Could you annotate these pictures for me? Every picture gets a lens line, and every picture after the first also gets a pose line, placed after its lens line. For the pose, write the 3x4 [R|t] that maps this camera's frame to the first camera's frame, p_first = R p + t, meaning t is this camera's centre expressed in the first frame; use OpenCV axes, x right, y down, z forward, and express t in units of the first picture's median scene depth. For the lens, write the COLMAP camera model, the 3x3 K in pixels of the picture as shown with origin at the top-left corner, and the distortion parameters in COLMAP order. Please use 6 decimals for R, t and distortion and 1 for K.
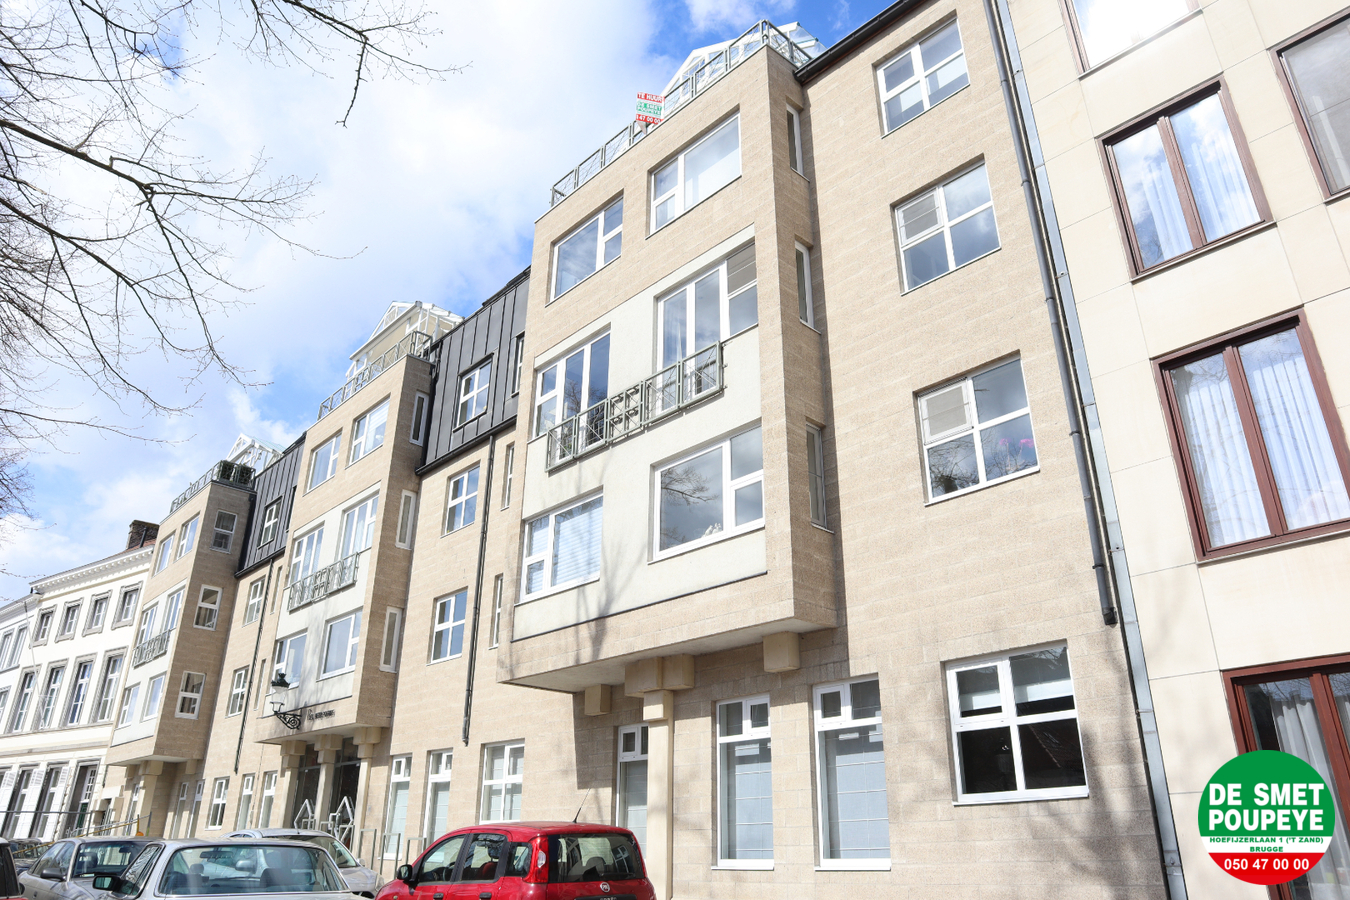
lens RADIAL K [[931.4, 0, 680.4], [0, 931.4, 447.5], [0, 0, 1]] dist [-0.112554, 0.068884]
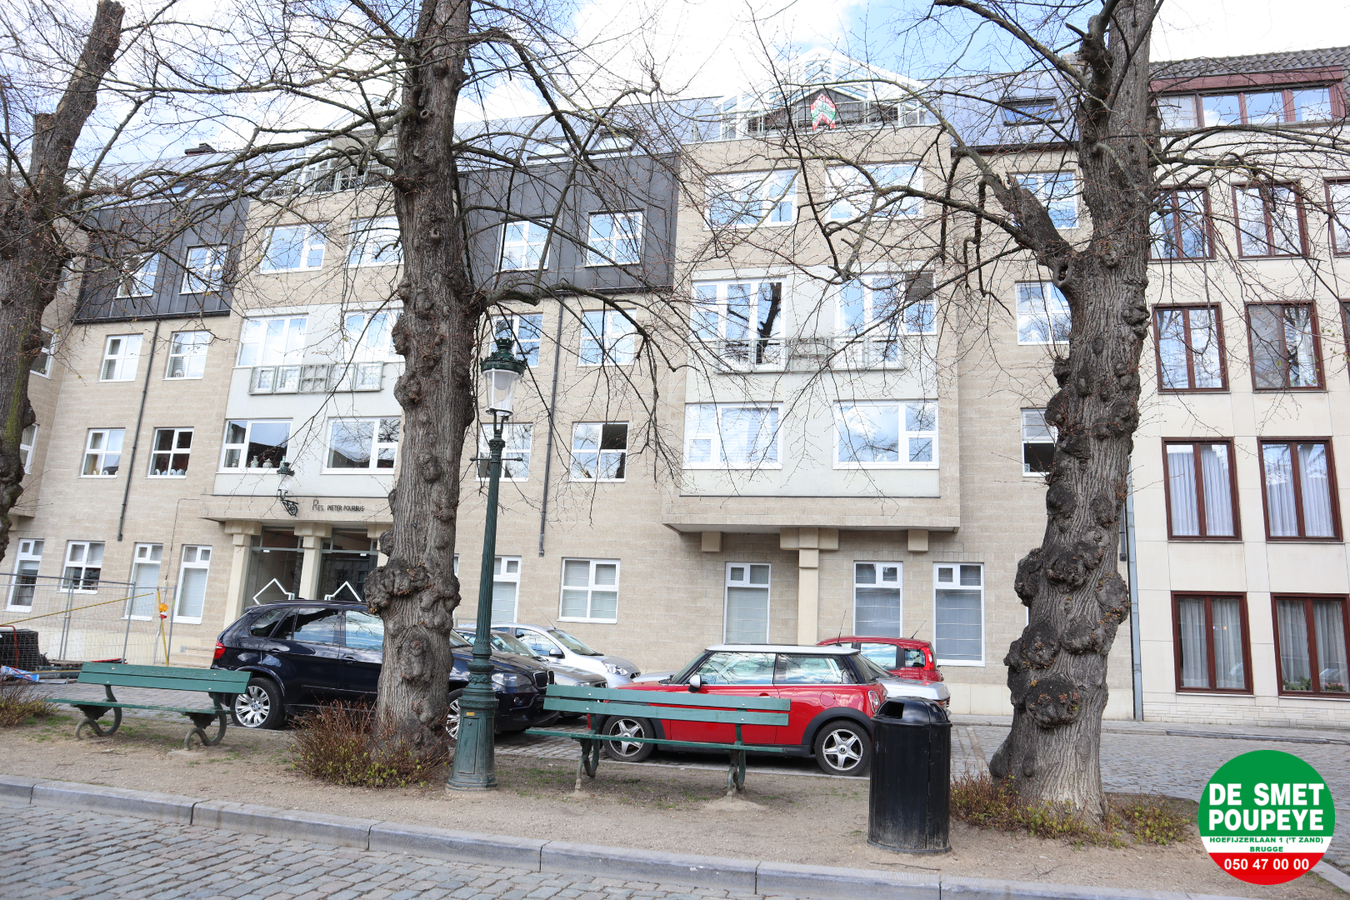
lens RADIAL K [[931.4, 0, 680.4], [0, 931.4, 447.5], [0, 0, 1]] dist [-0.112554, 0.068884]
pose [[0.839988, 0.153668, 0.520391, -1.173447], [-0.263474, 0.953918, 0.143601, -0.067104], [-0.474344, -0.257733, 0.841767, -0.162431]]
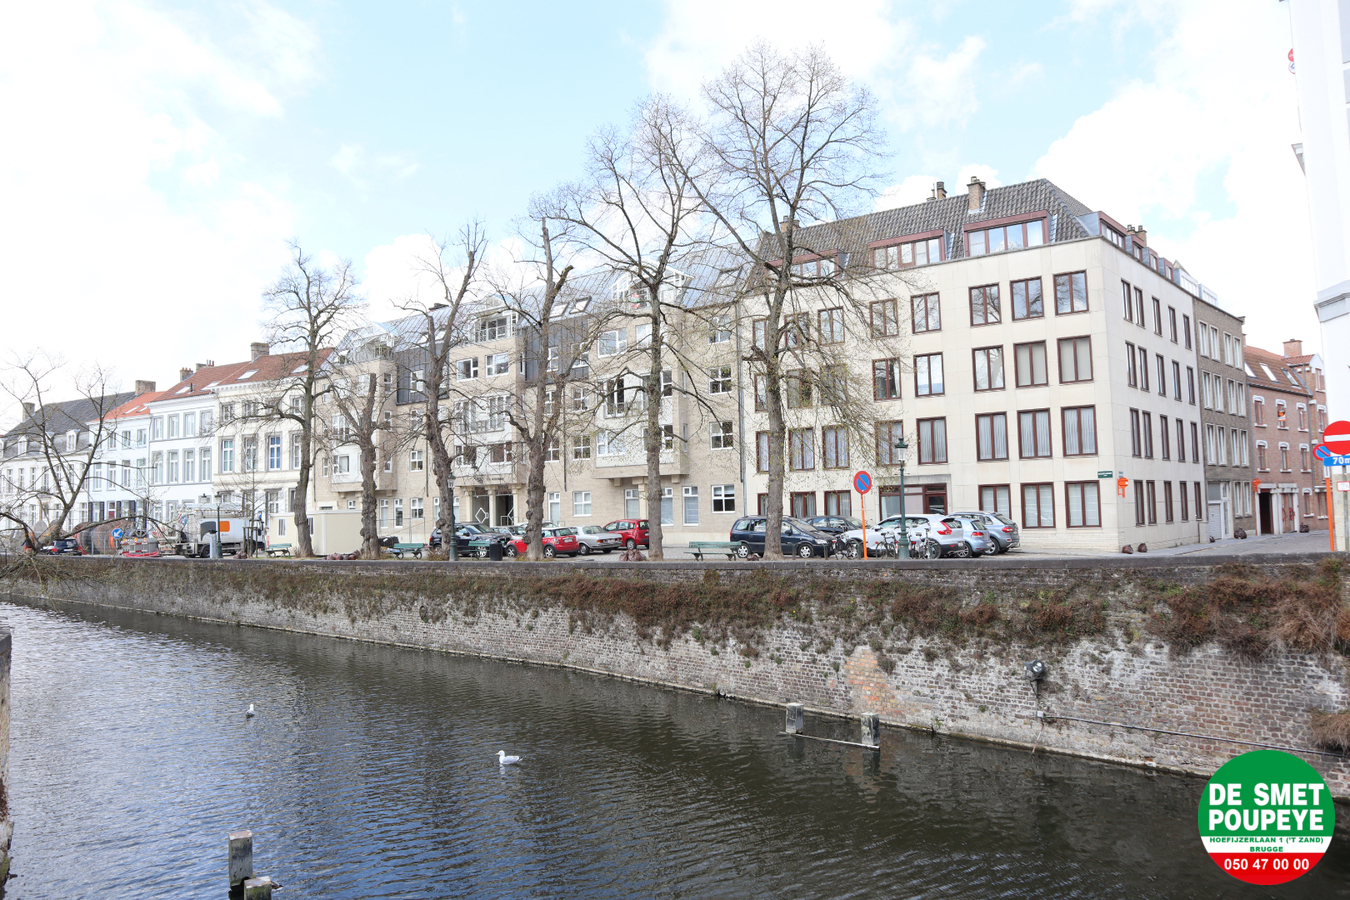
lens RADIAL K [[931.4, 0, 680.4], [0, 931.4, 447.5], [0, 0, 1]] dist [-0.112554, 0.068884]
pose [[0.981727, -0.015569, 0.189658, -0.701921], [-0.051045, 0.938578, 0.341271, -1.421676], [-0.183322, -0.344716, 0.920632, -2.999009]]
